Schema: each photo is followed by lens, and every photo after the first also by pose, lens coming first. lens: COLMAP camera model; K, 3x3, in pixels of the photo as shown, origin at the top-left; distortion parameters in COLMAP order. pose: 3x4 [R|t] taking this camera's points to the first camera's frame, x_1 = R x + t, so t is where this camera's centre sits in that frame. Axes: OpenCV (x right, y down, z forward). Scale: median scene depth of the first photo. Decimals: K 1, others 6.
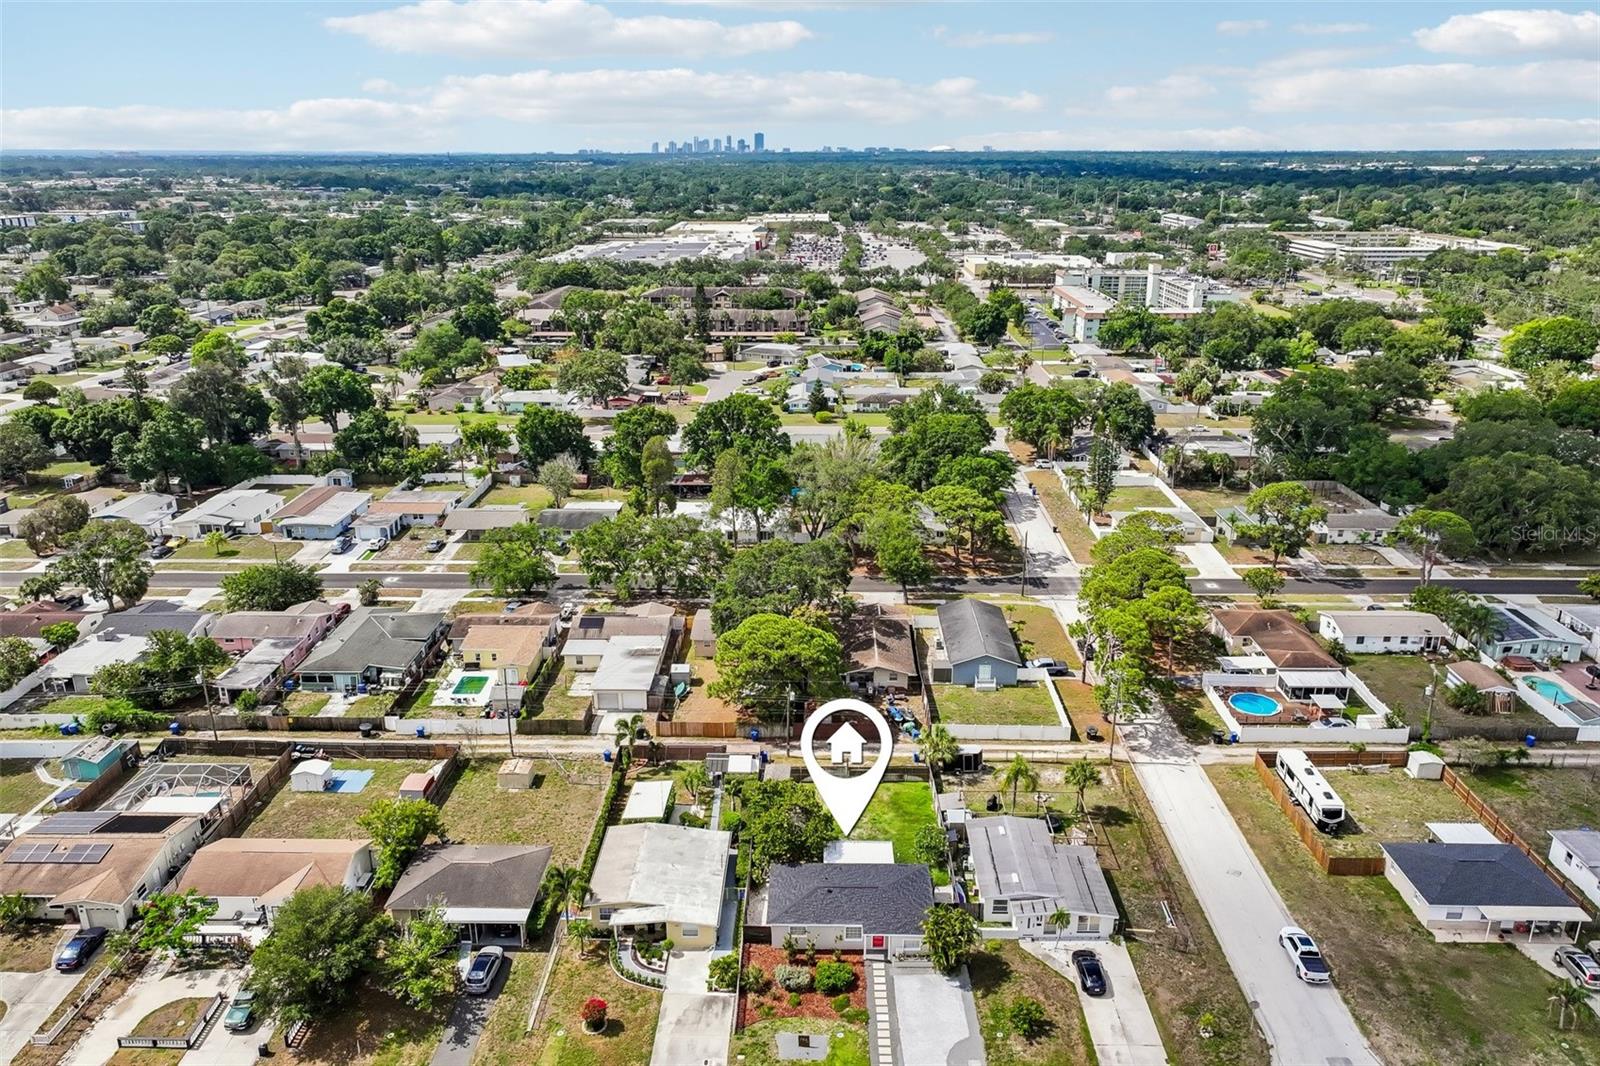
lens RADIAL K [[1136.6, 0, 803.8], [0, 1136.6, 530.7], [0, 0, 1]] dist [-0.005002, 0.025394]
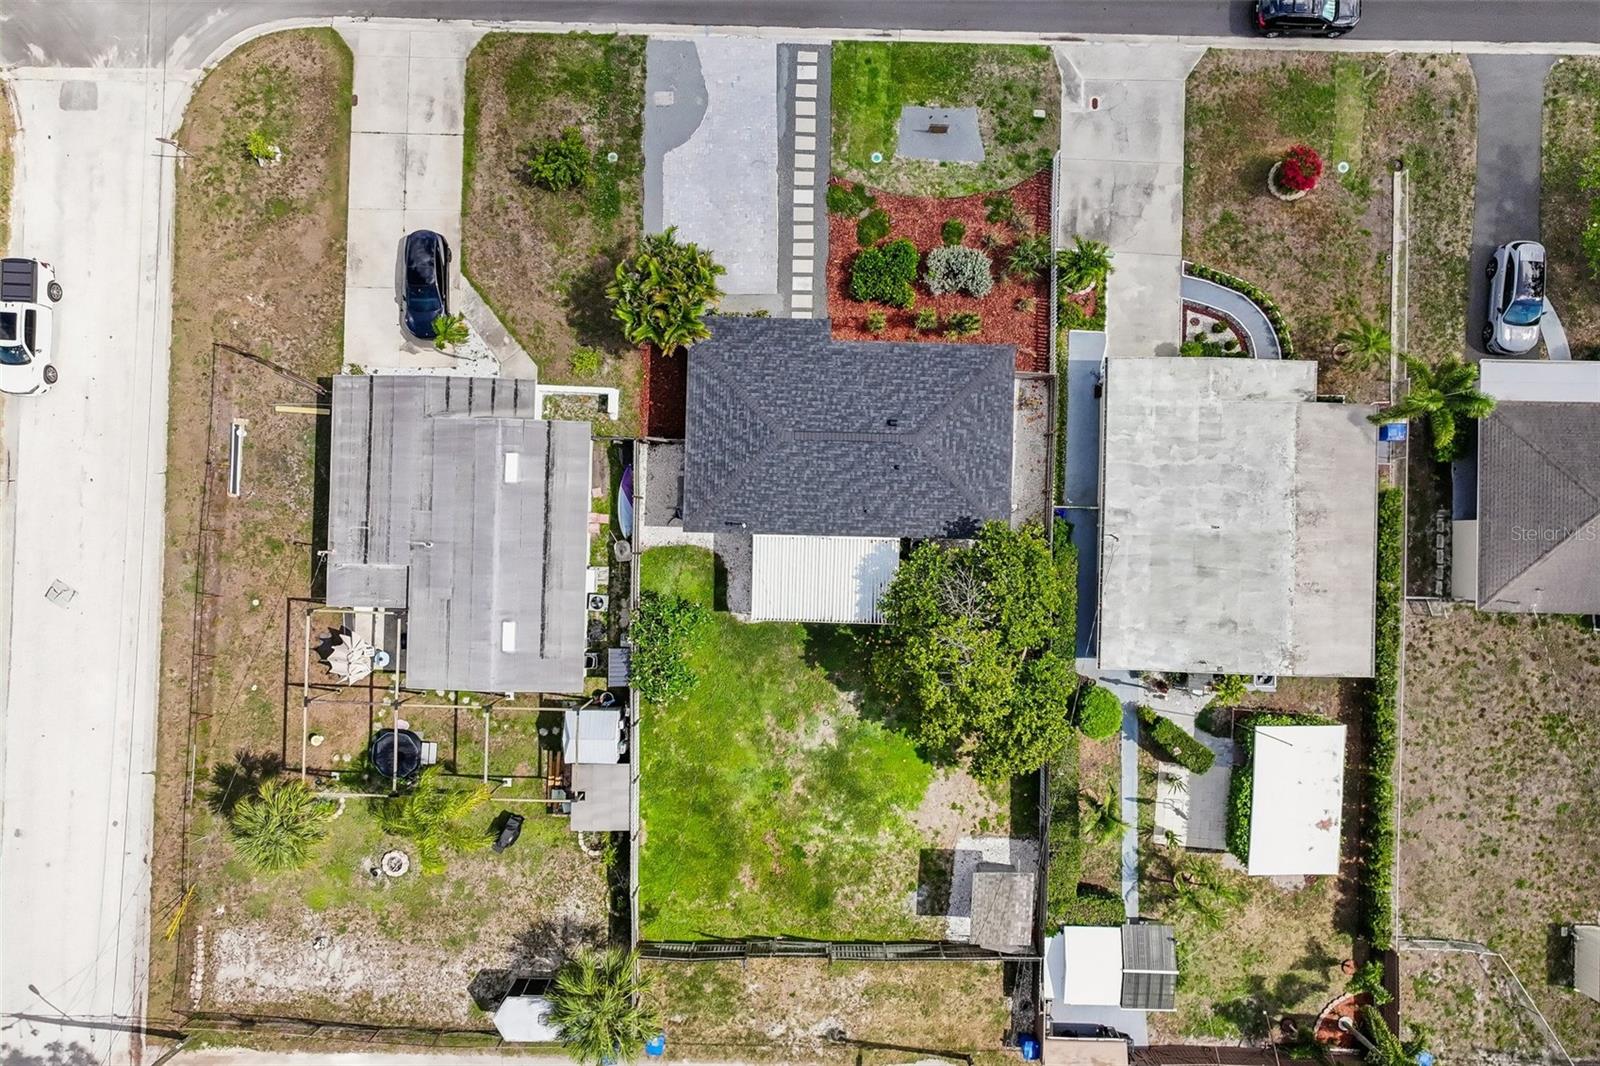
lens RADIAL K [[1136.6, 0, 803.8], [0, 1136.6, 530.7], [0, 0, 1]] dist [-0.005002, 0.025394]
pose [[-0.999914, -0.010951, 0.007270, 0.061894], [0.010318, -0.311259, 0.950269, -0.184192], [-0.008144, 0.950262, 0.311345, 0.961562]]
